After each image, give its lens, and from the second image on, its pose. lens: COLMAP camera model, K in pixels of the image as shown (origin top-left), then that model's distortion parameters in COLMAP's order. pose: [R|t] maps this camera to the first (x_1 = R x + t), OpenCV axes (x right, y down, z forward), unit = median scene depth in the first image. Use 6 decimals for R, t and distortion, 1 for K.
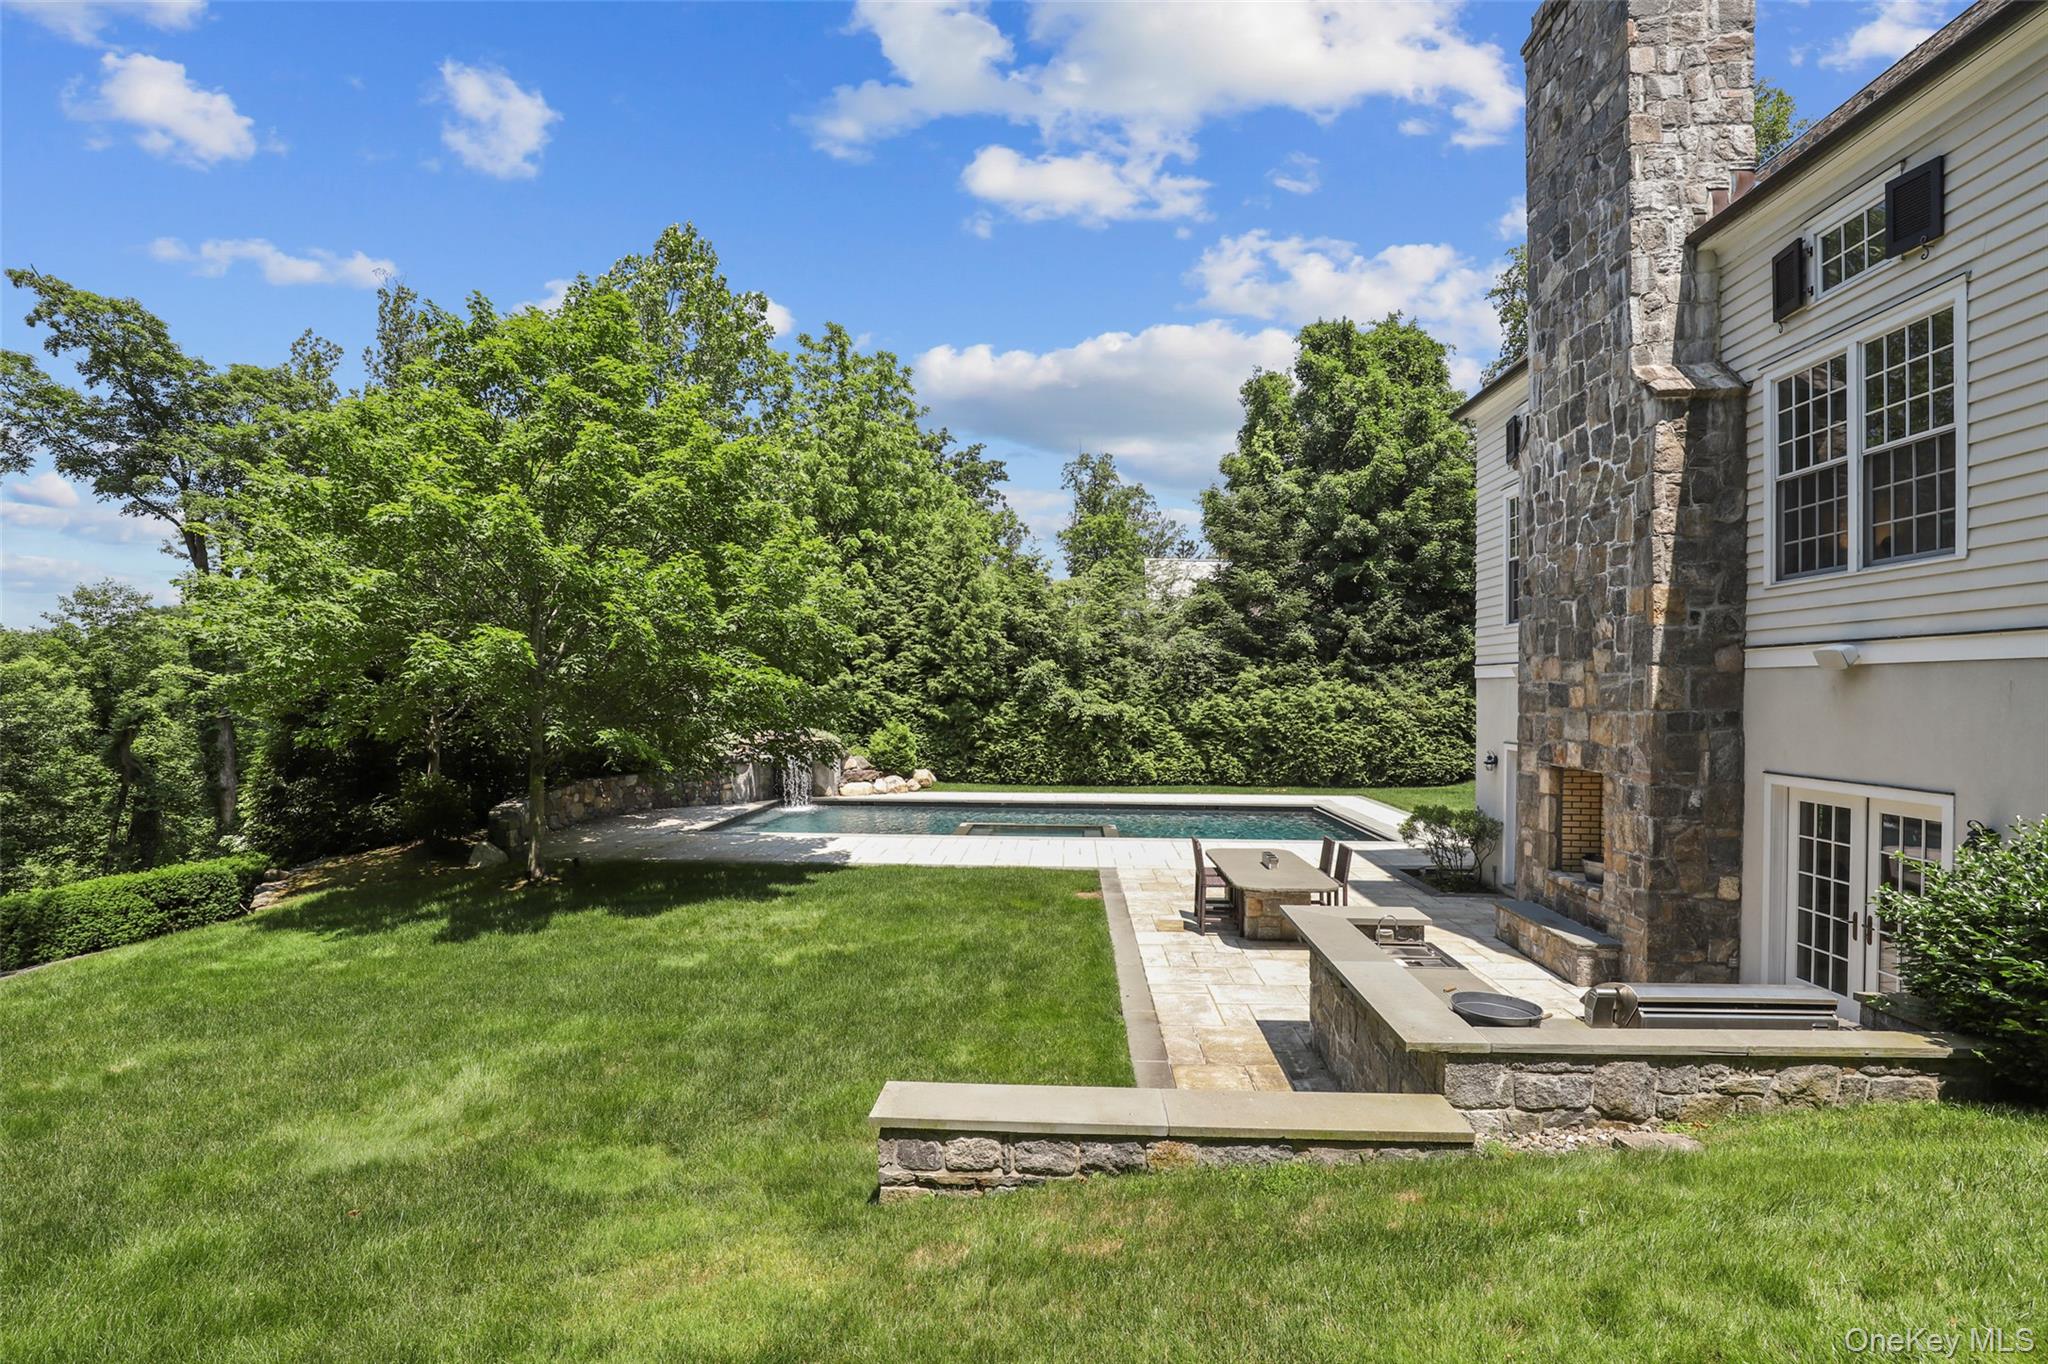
lens RADIAL K [[954.3, 0, 1019.2], [0, 954.3, 692.8], [0, 0, 1]] dist [-0.024331, 0.000193]
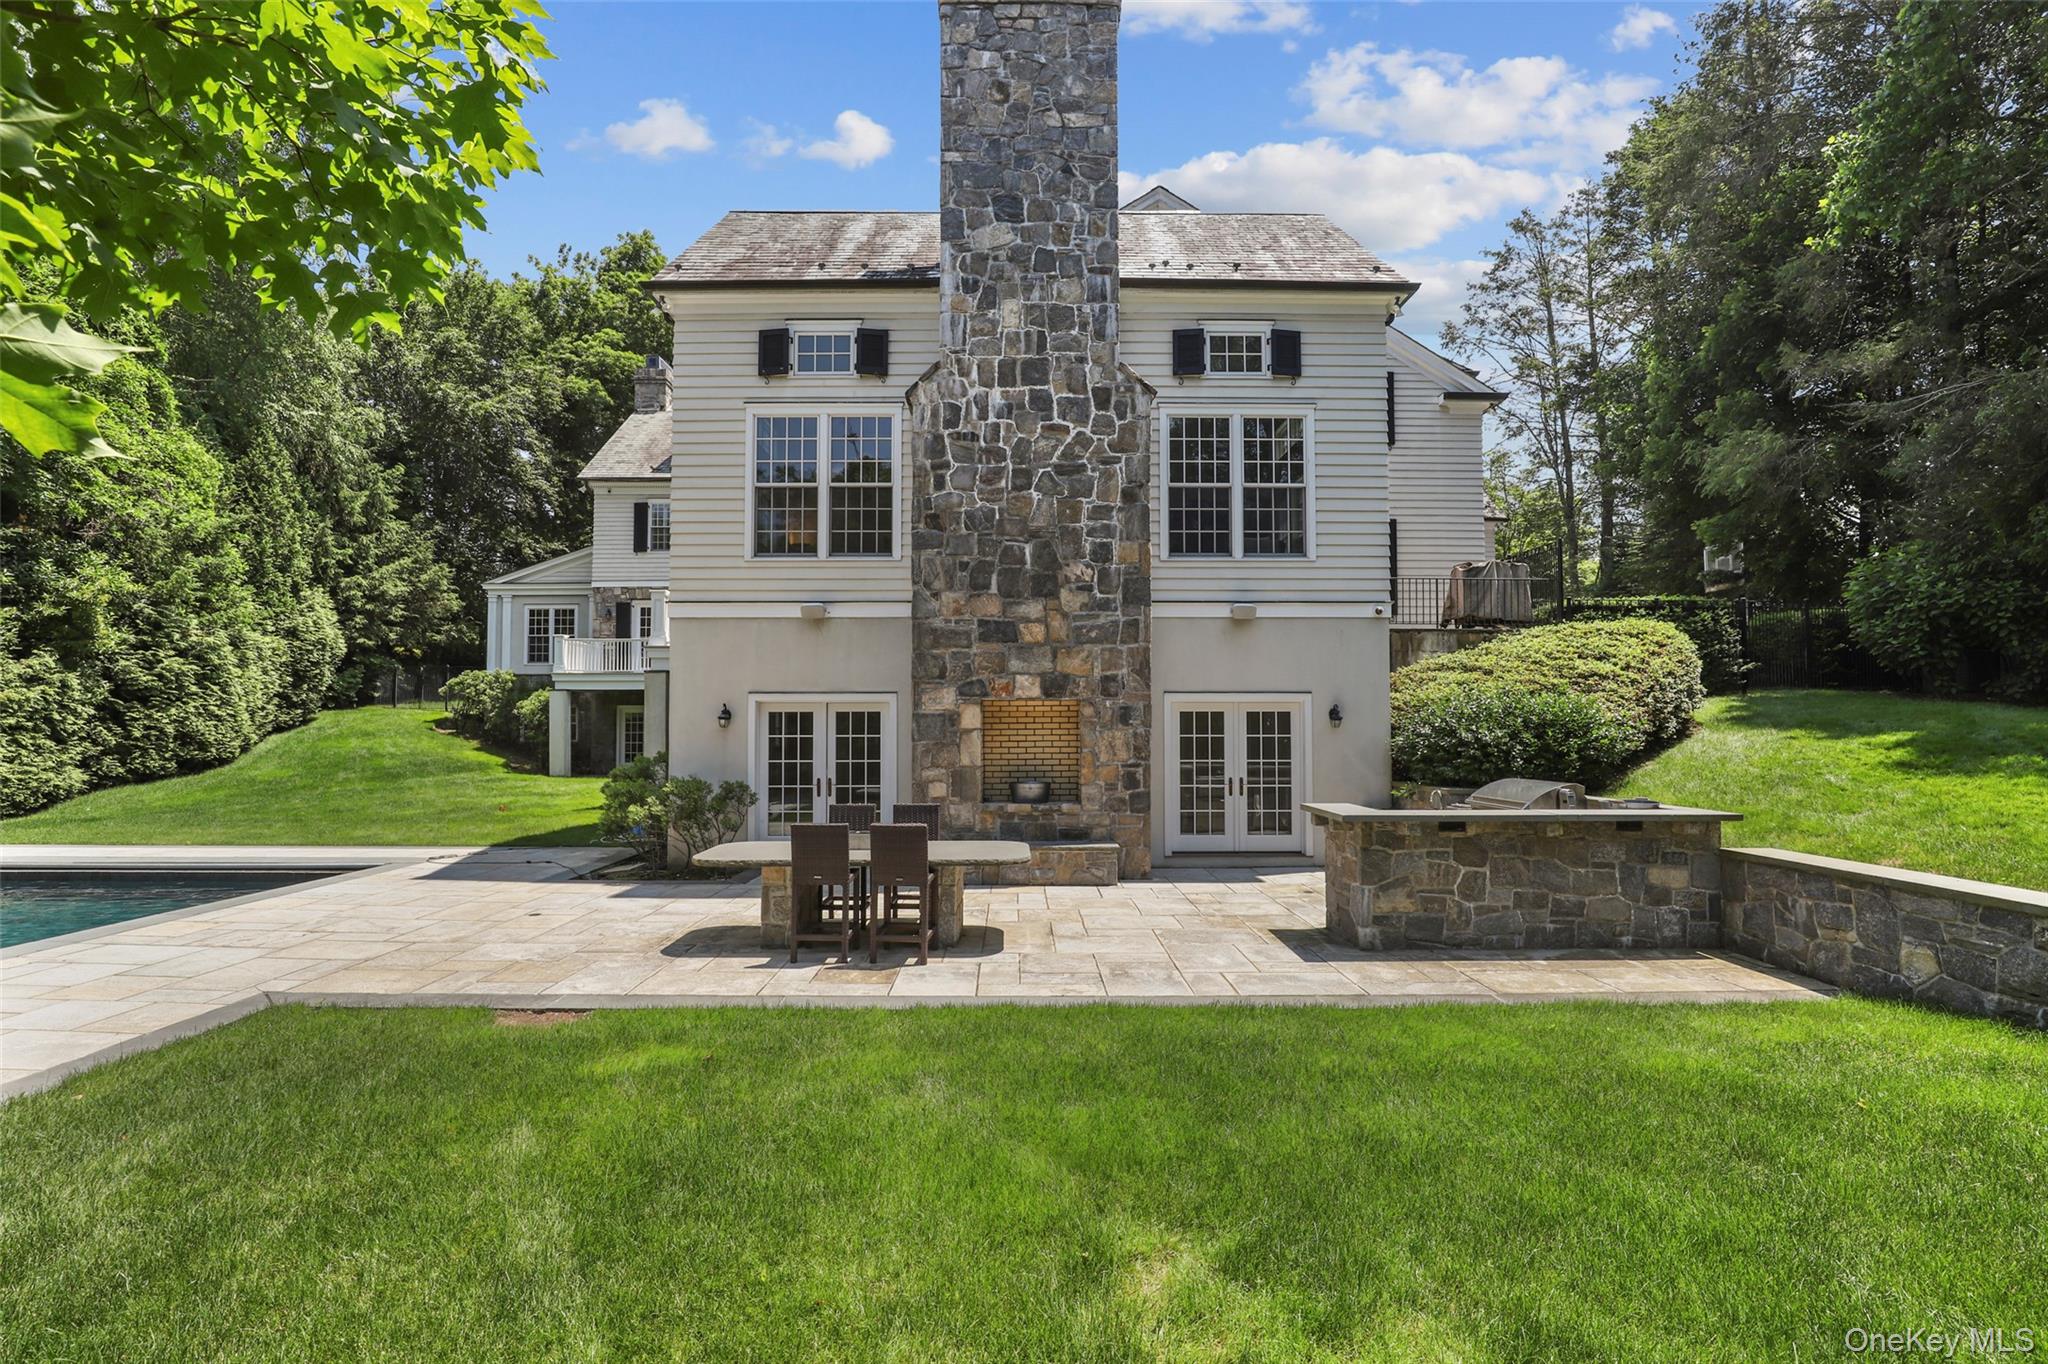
lens RADIAL K [[954.3, 0, 1019.2], [0, 954.3, 692.8], [0, 0, 1]] dist [-0.024331, 0.000193]
pose [[-0.064222, 0.032715, 0.997399, -0.568116], [0.002654, 0.999465, -0.032612, 0.125119], [-0.997932, 0.000553, -0.064274, 1.252976]]
